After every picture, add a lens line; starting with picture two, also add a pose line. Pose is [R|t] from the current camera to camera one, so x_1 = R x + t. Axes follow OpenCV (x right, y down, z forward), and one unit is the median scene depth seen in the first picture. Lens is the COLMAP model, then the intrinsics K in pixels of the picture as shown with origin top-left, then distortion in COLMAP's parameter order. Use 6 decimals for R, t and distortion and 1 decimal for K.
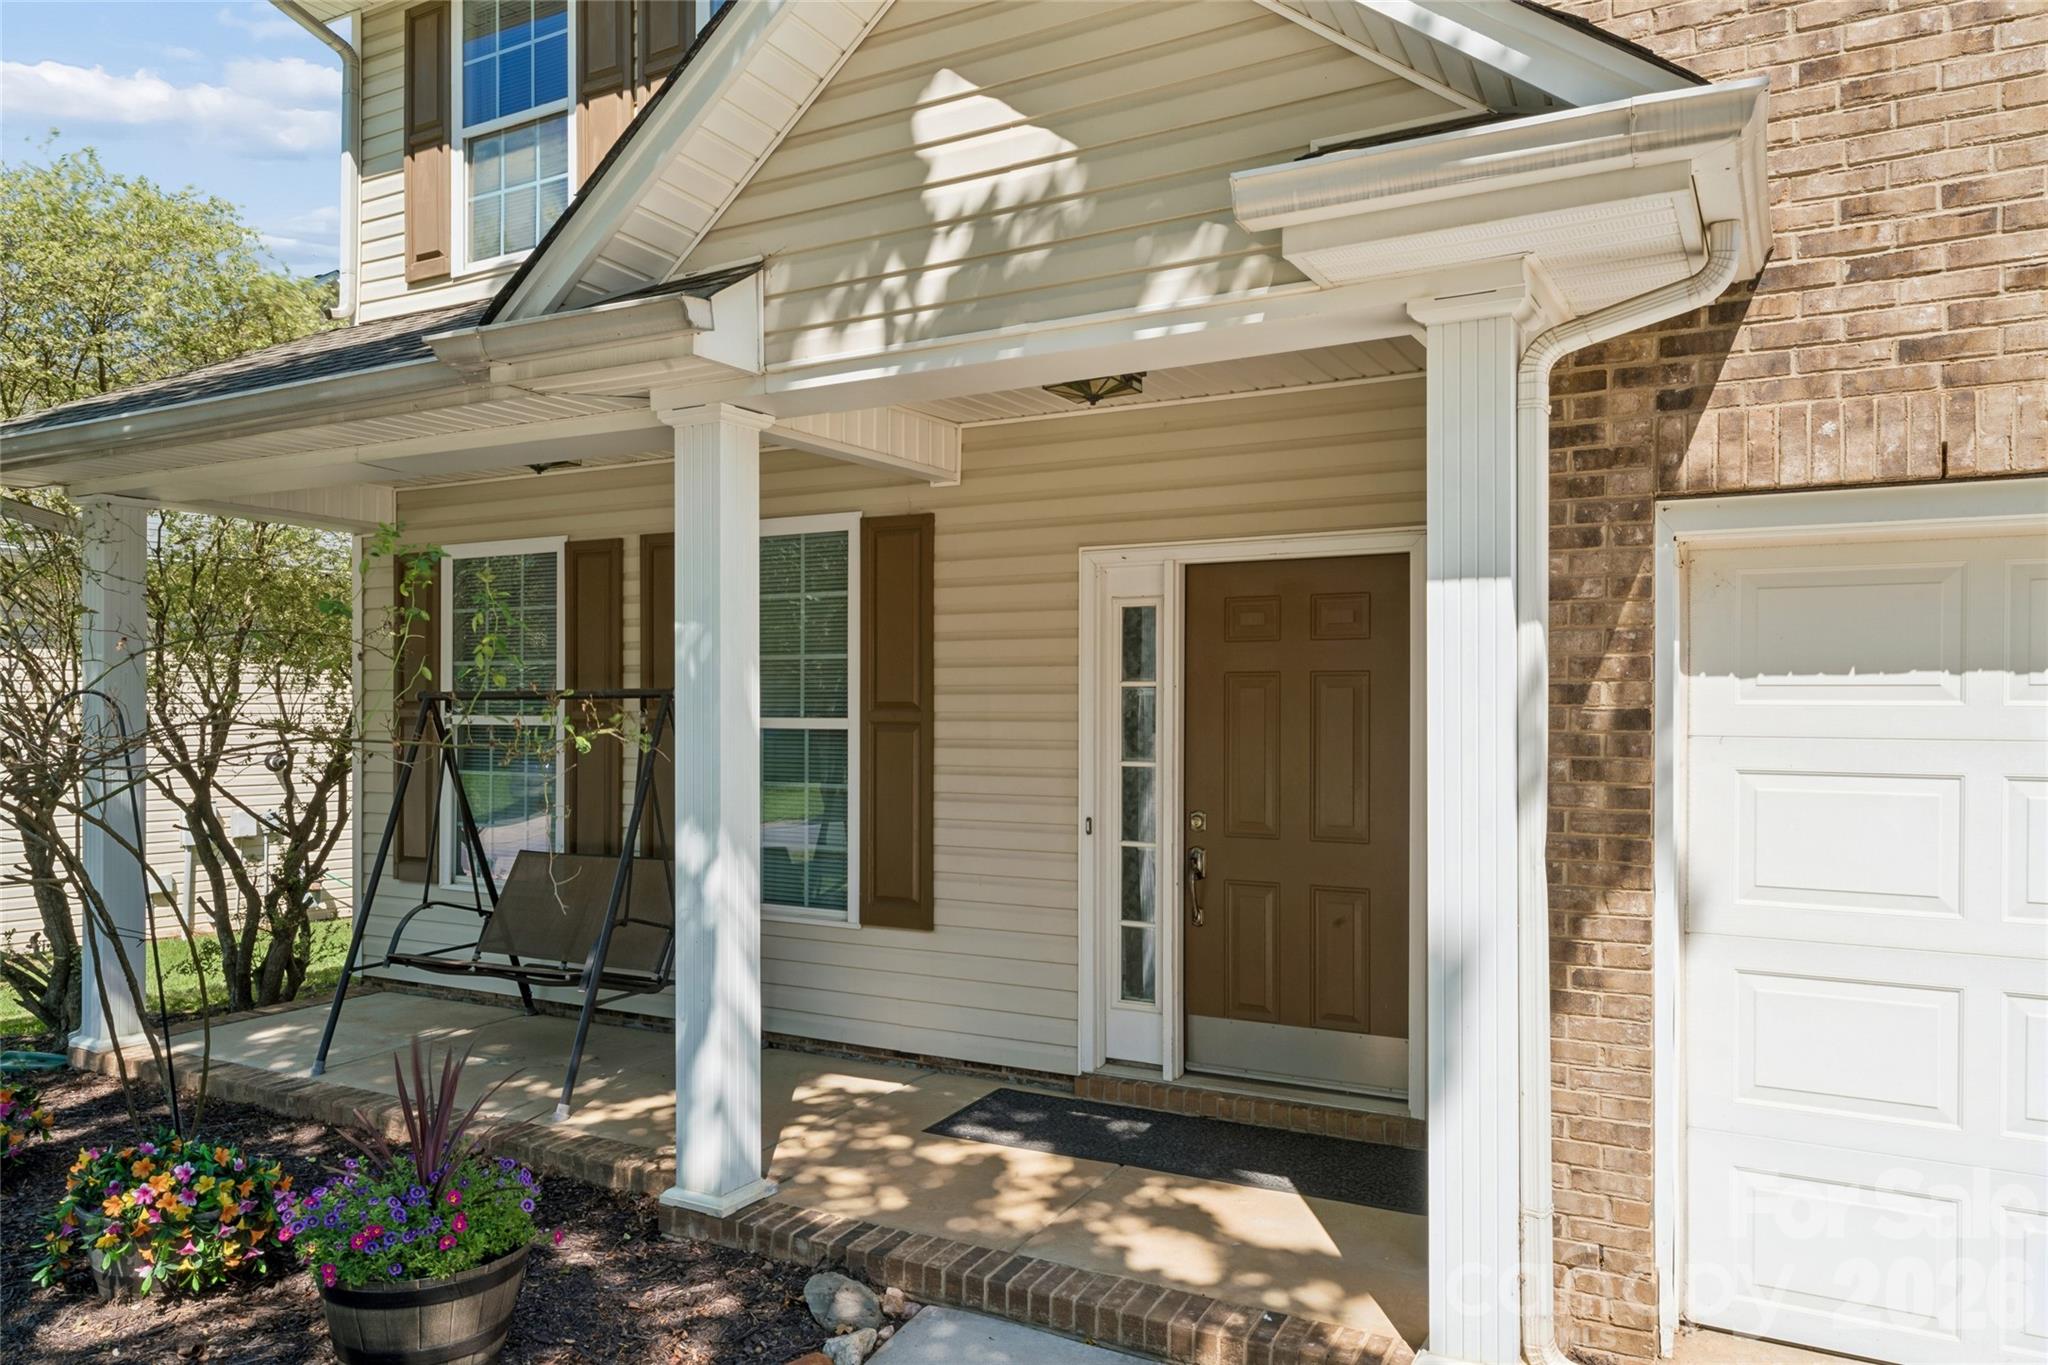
lens RADIAL K [[1430.3, 0, 1009.8], [0, 1430.3, 691.4], [0, 0, 1]] dist [0.001165, 0.000286]
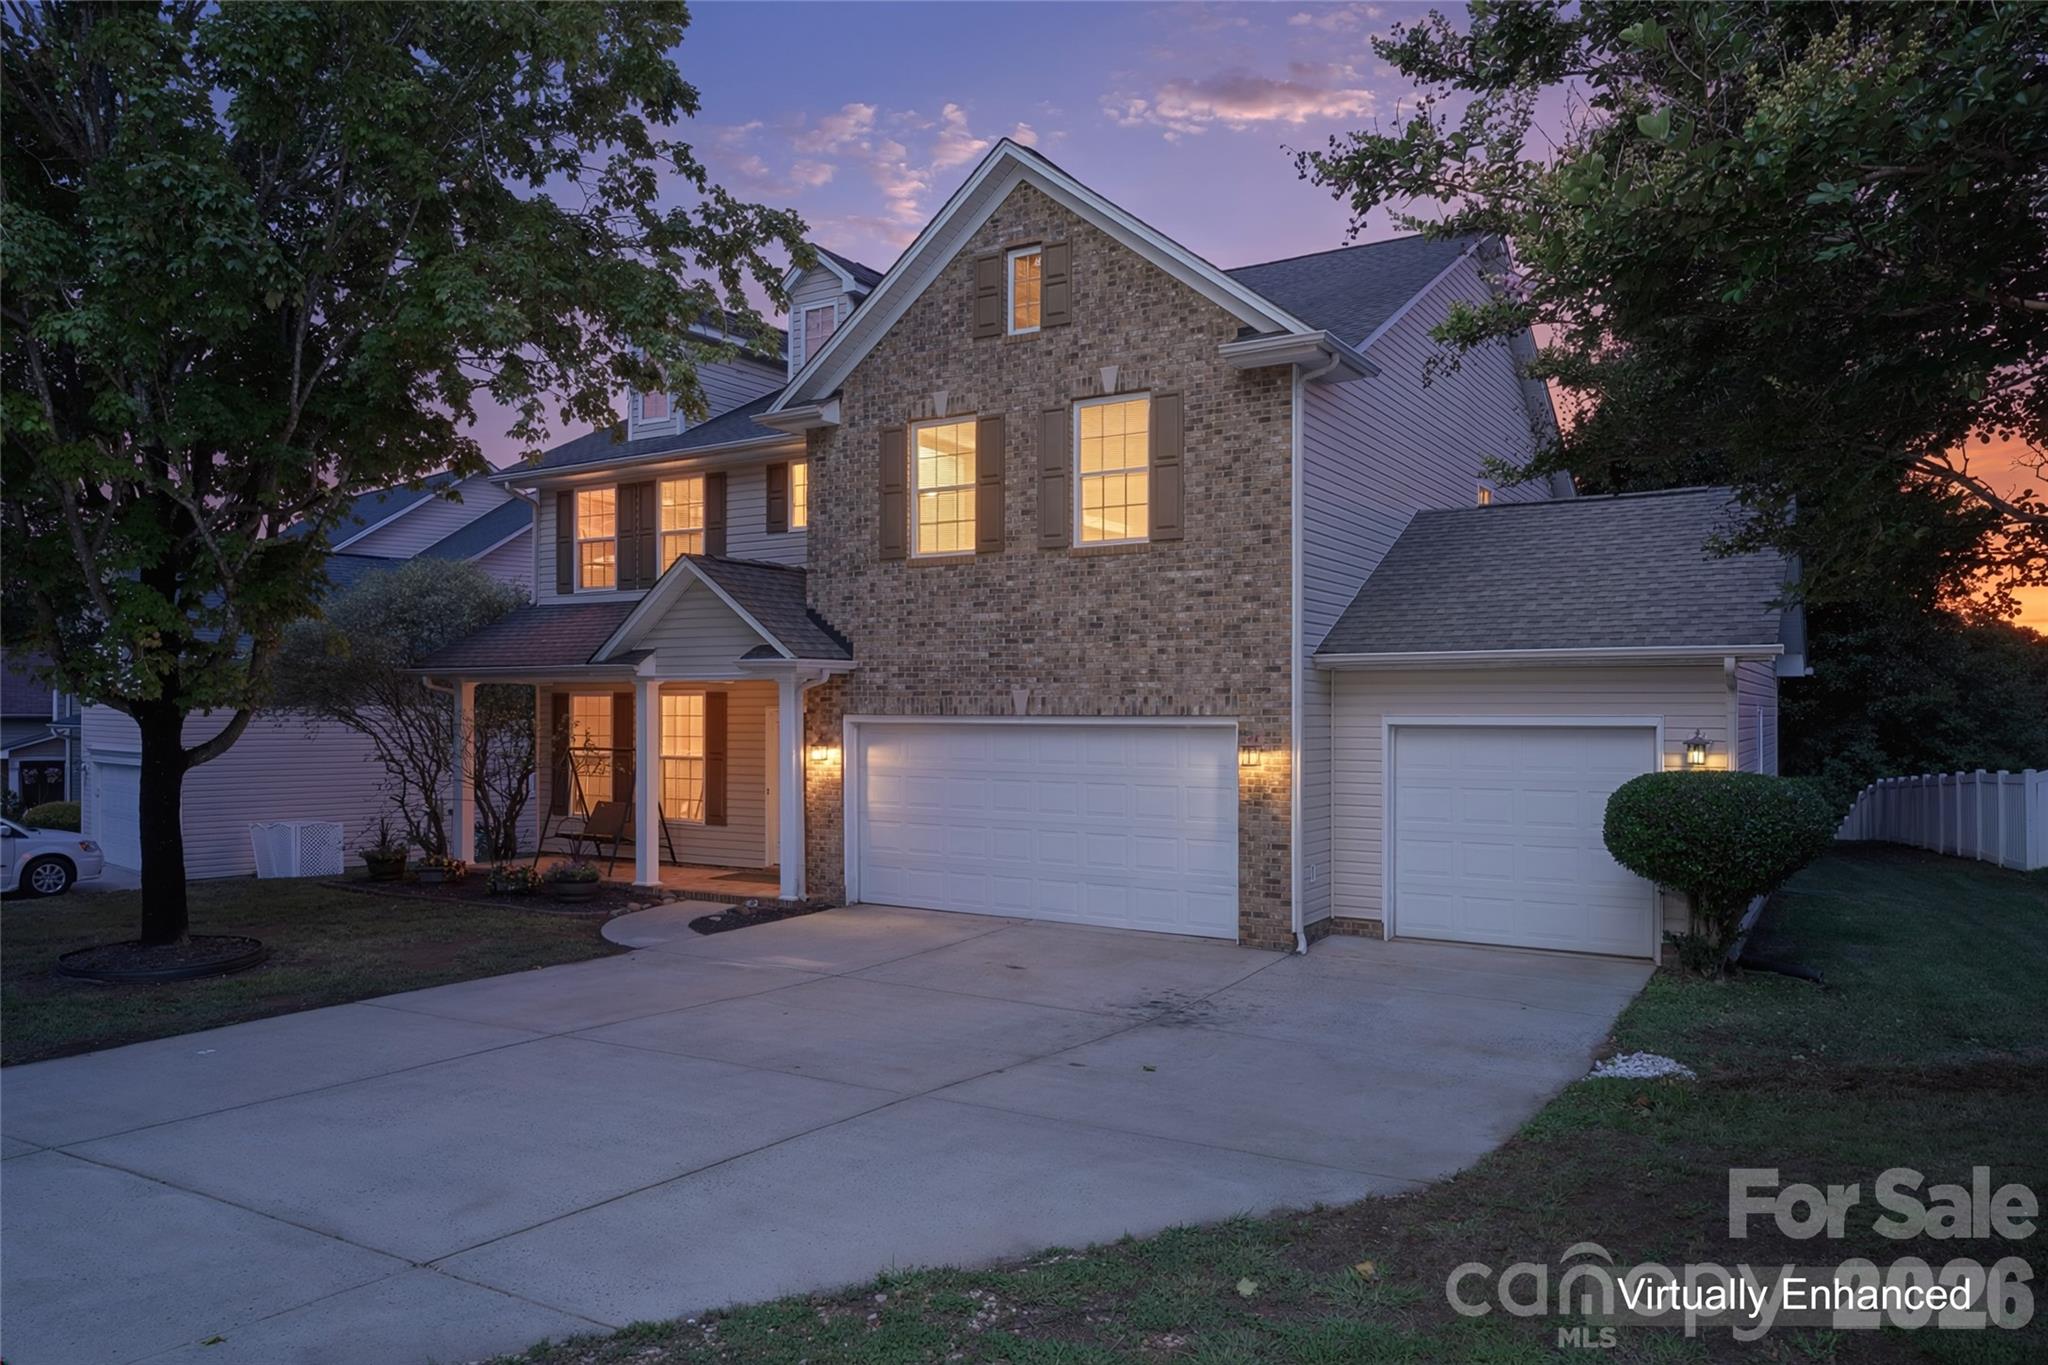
lens RADIAL K [[1430.3, 0, 1031.7], [0, 1430.3, 683.0], [0, 0, 1]] dist [0.001165, 0.000286]
pose [[0.999354, 0.002227, -0.035874, 0.756942], [-0.002824, 0.999858, -0.016593, -0.098881], [0.035832, 0.016684, 0.999219, -2.196901]]
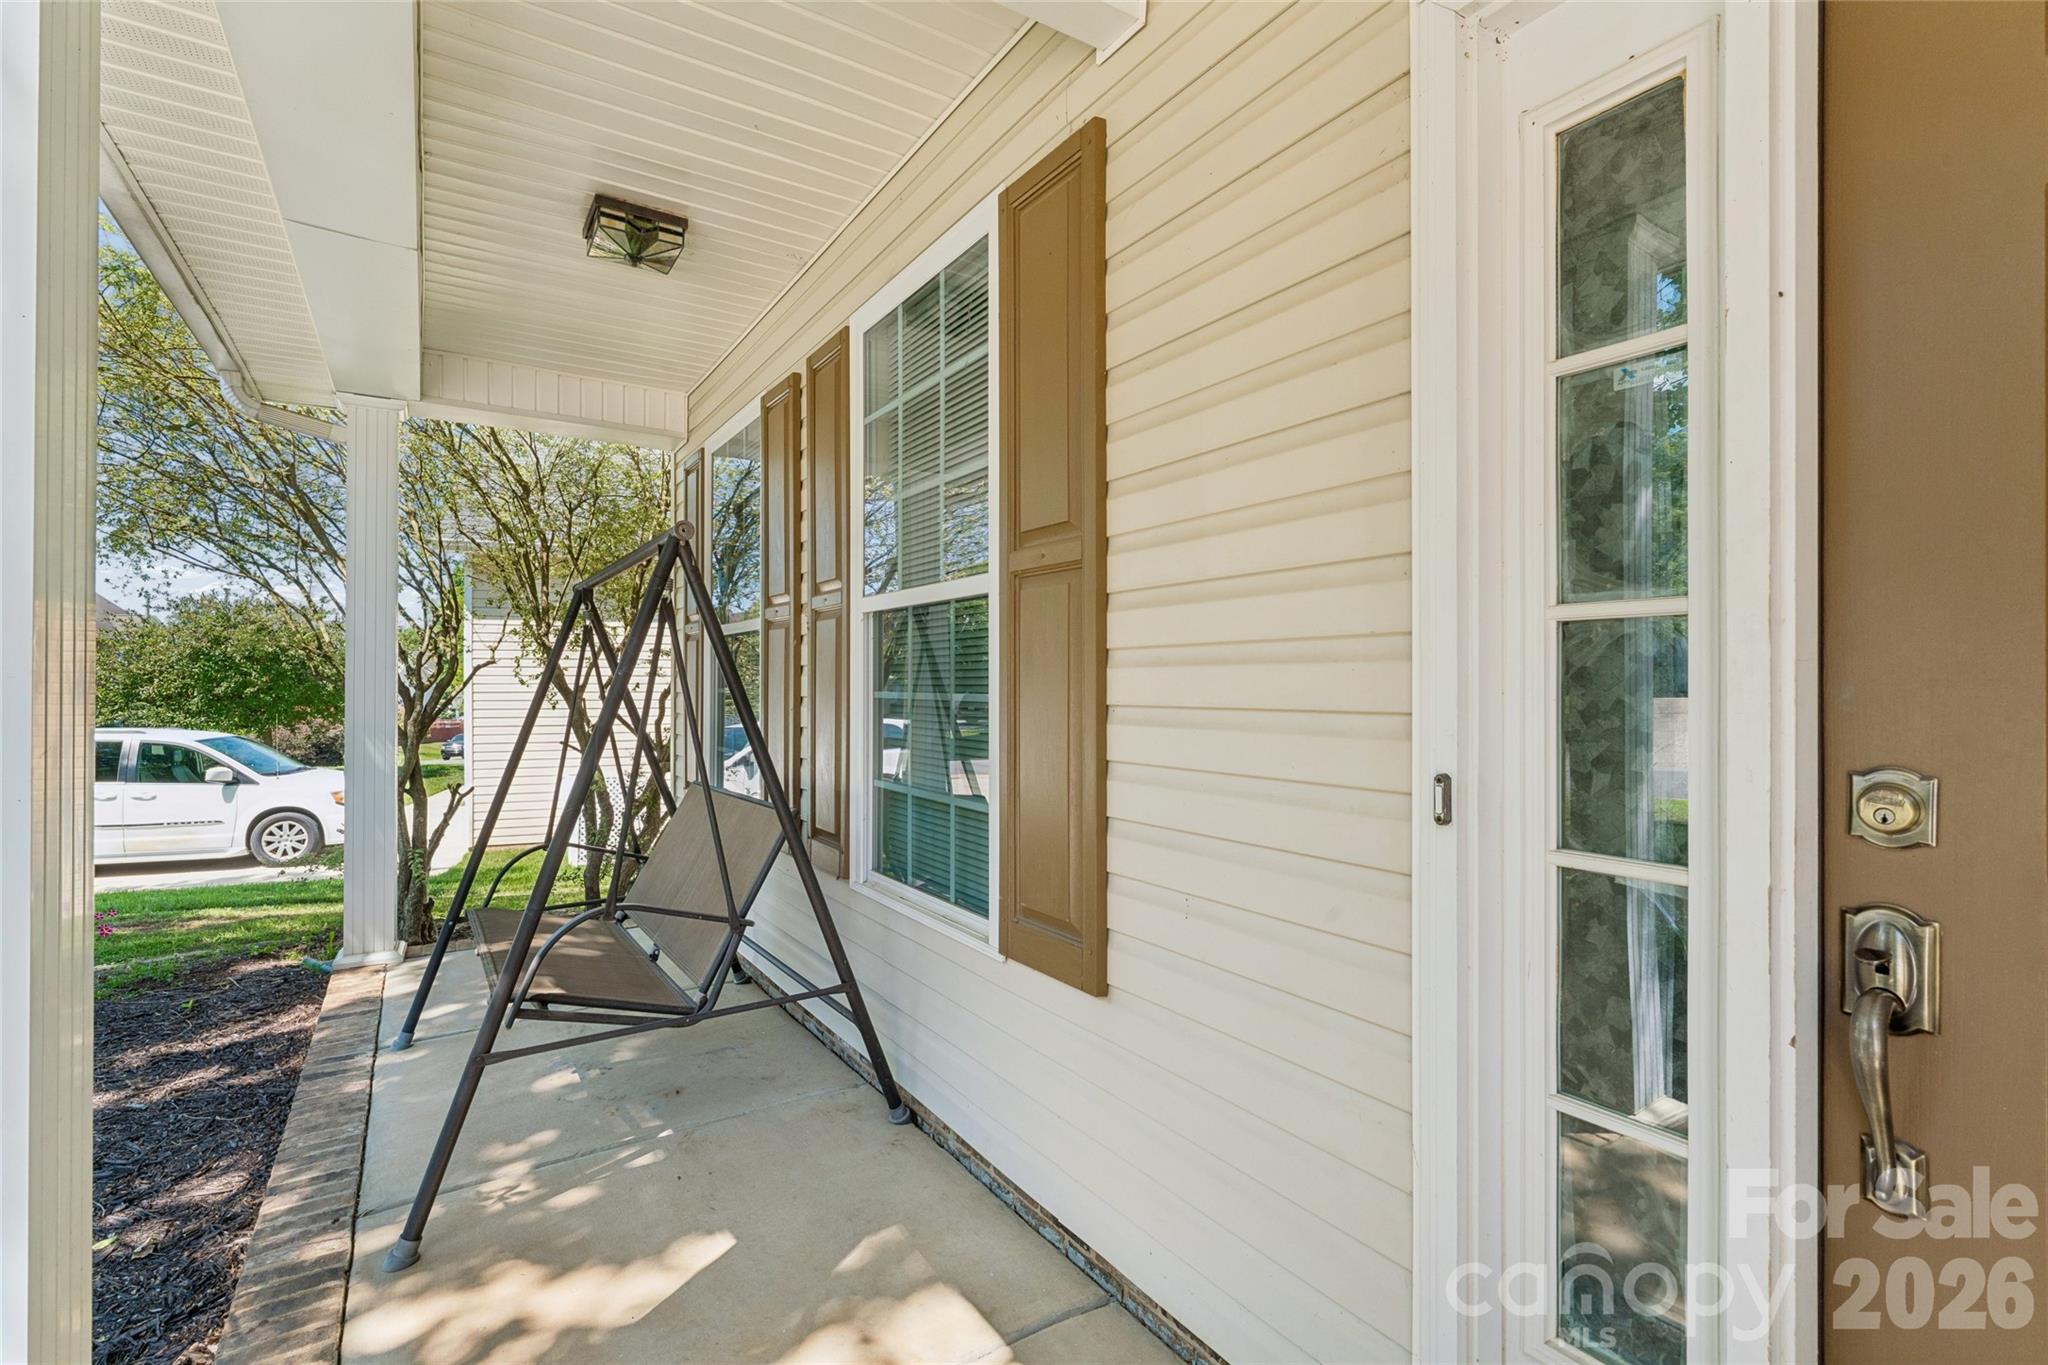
lens RADIAL K [[930.0, 0, 1009.6], [0, 930.0, 680.8], [0, 0, 1]] dist [-0.009592, 0.000102]
pose [[0.874795, -0.003519, -0.484481, 0.070611], [0.006202, 0.999973, 0.003937, 0.063978], [0.484454, -0.006448, 0.874793, 0.751406]]
